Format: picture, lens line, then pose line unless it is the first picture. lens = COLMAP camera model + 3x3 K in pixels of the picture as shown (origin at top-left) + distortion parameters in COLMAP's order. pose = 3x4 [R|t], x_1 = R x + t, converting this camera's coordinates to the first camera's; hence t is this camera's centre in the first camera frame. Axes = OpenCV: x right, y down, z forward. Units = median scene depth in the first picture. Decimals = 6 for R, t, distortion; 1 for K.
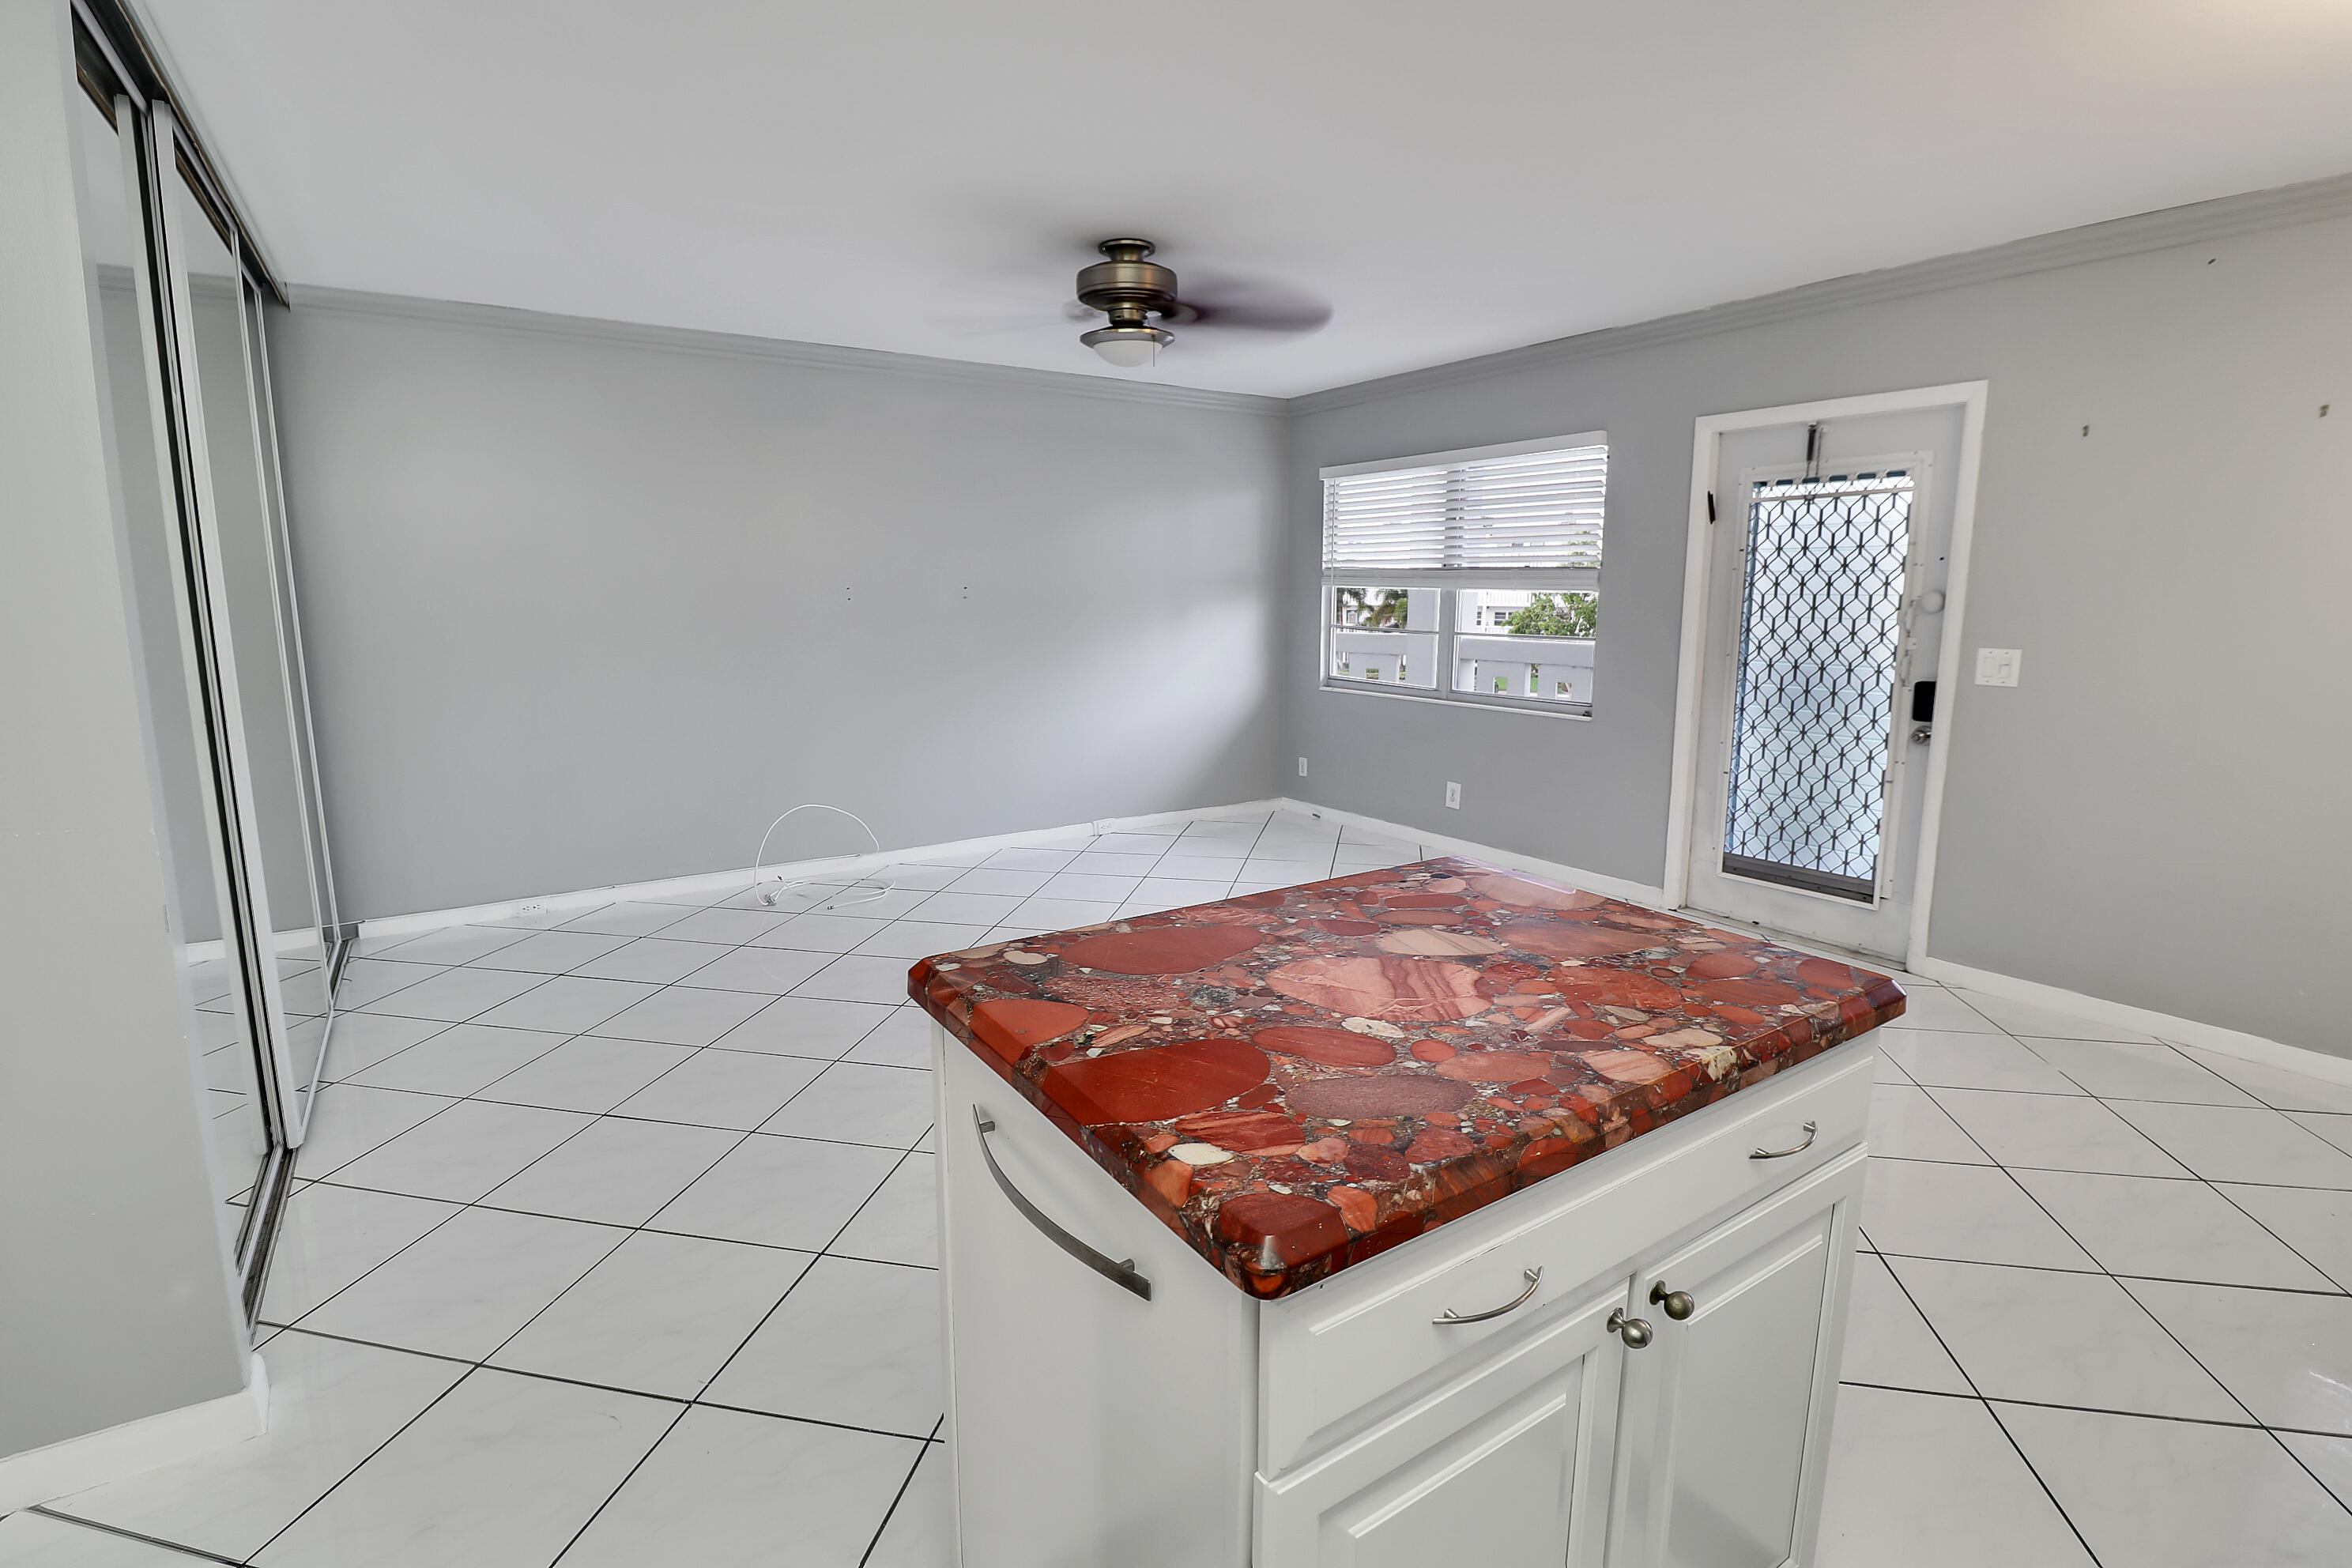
lens RADIAL K [[1106.6, 0, 1169.4], [0, 1106.6, 760.5], [0, 0, 1]] dist [-0.000006, -0.012698]
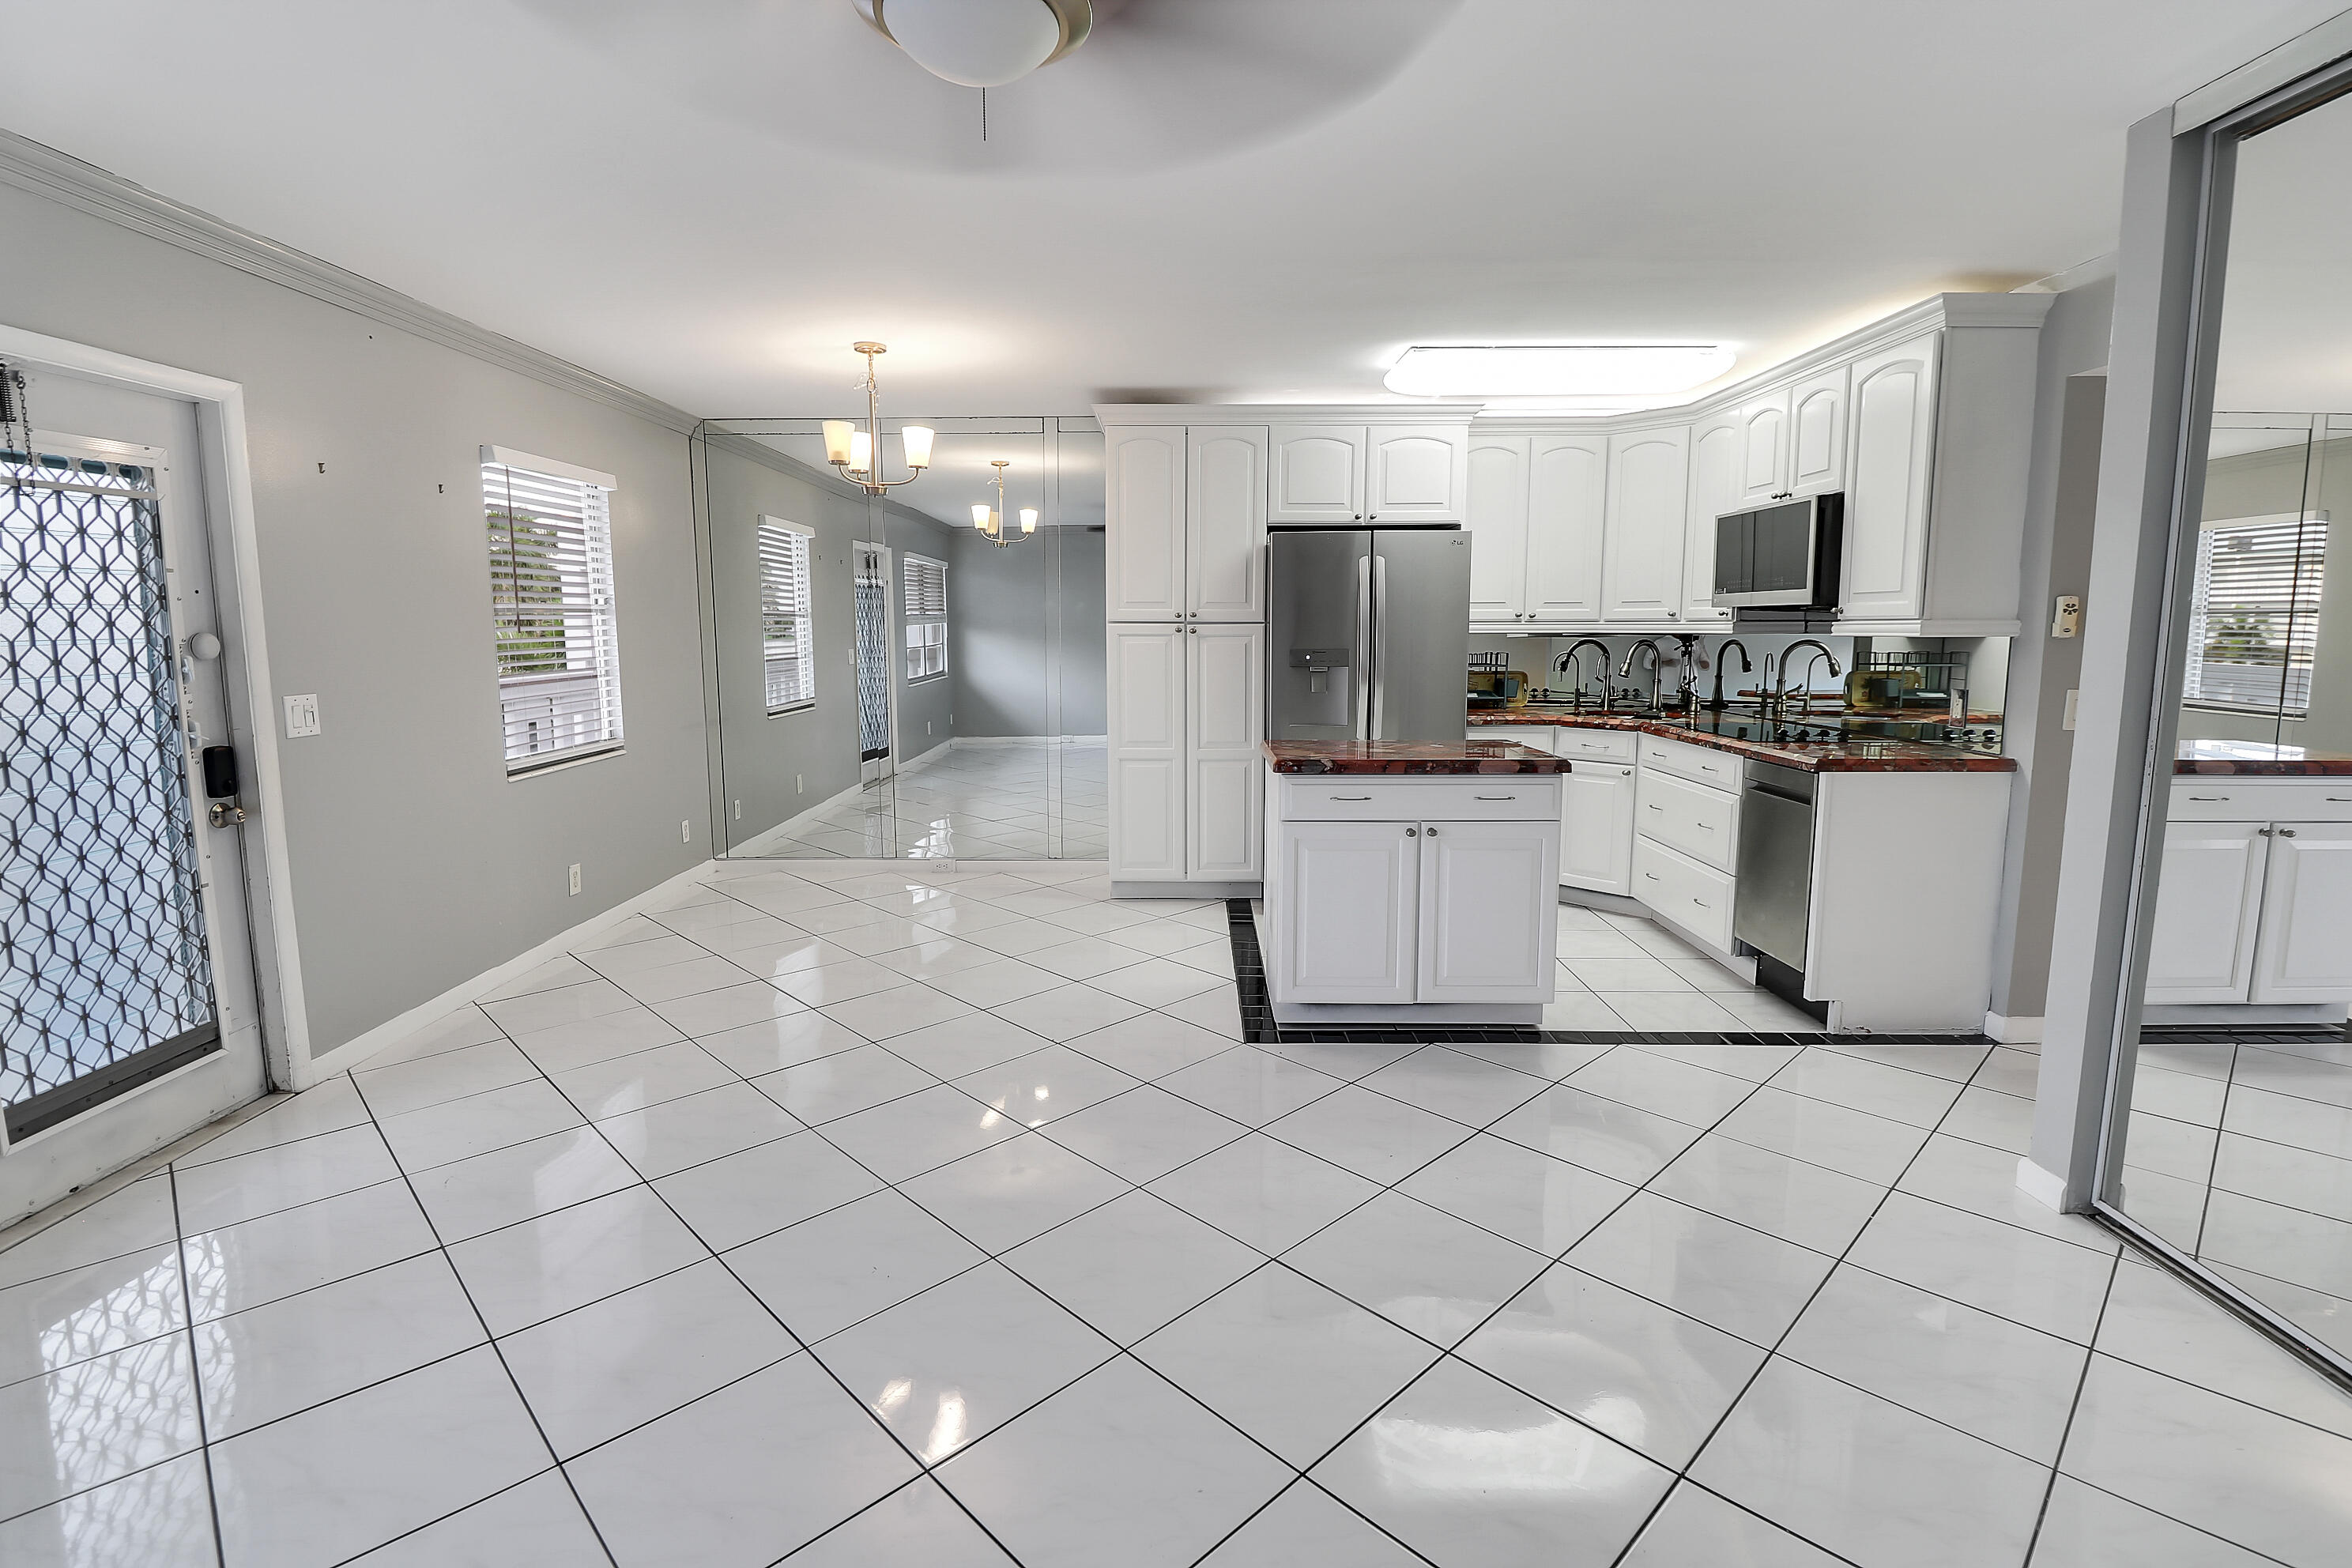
lens RADIAL K [[1106.6, 0, 1169.4], [0, 1106.6, 760.5], [0, 0, 1]] dist [-0.000006, -0.012698]
pose [[-0.824850, -0.069807, 0.561025, -0.299110], [0.092542, 0.962291, 0.255796, -0.188766], [-0.557726, 0.262912, -0.787286, 1.176032]]
